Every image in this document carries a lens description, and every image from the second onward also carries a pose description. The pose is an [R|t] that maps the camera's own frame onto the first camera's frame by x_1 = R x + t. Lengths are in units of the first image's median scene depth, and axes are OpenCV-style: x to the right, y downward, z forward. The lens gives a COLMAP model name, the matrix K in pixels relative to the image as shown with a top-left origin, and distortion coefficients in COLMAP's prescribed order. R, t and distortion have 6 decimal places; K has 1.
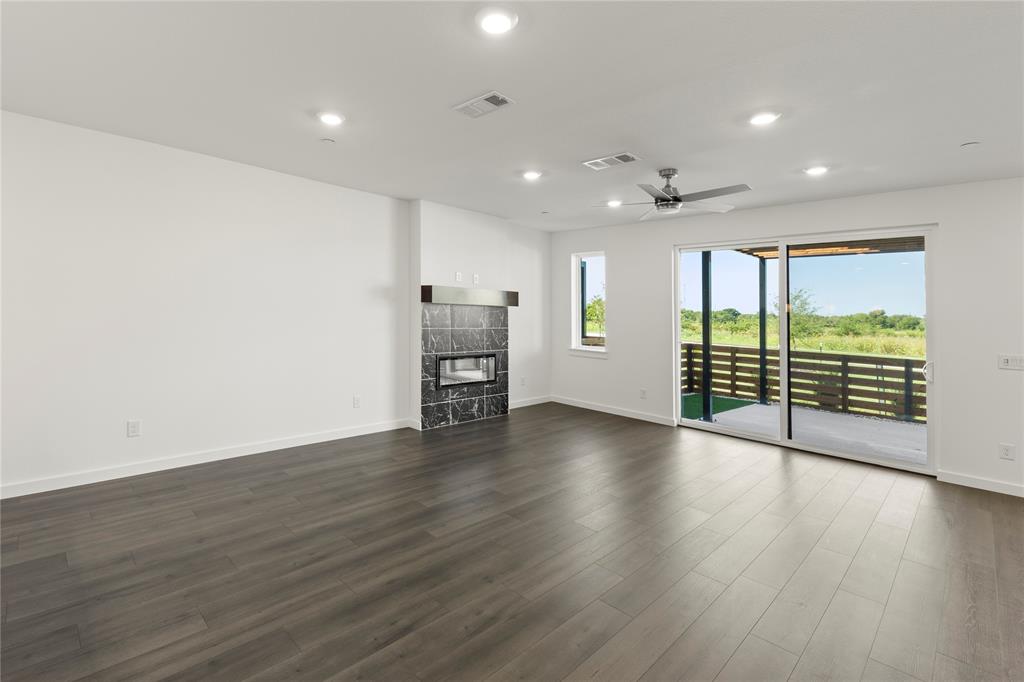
lens RADIAL K [[454.3, 0, 454.3], [0, 454.3, 294.1], [0, 0, 1]] dist [0.001883, -0.002112]
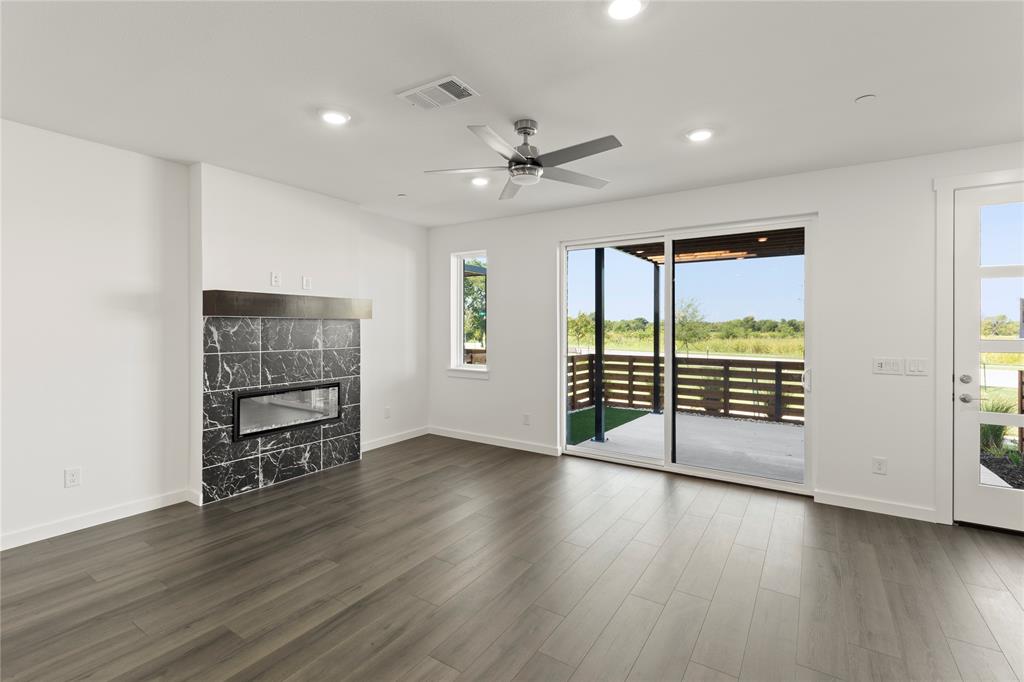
lens RADIAL K [[459.5, 0, 514.2], [0, 459.5, 334.7], [0, 0, 1]] dist [0.000873, 0.000624]
pose [[0.961111, -0.033207, 0.274158, 0.174275], [0.017417, 0.998057, 0.059832, 0.013104], [-0.275612, -0.052730, 0.959822, 0.208327]]
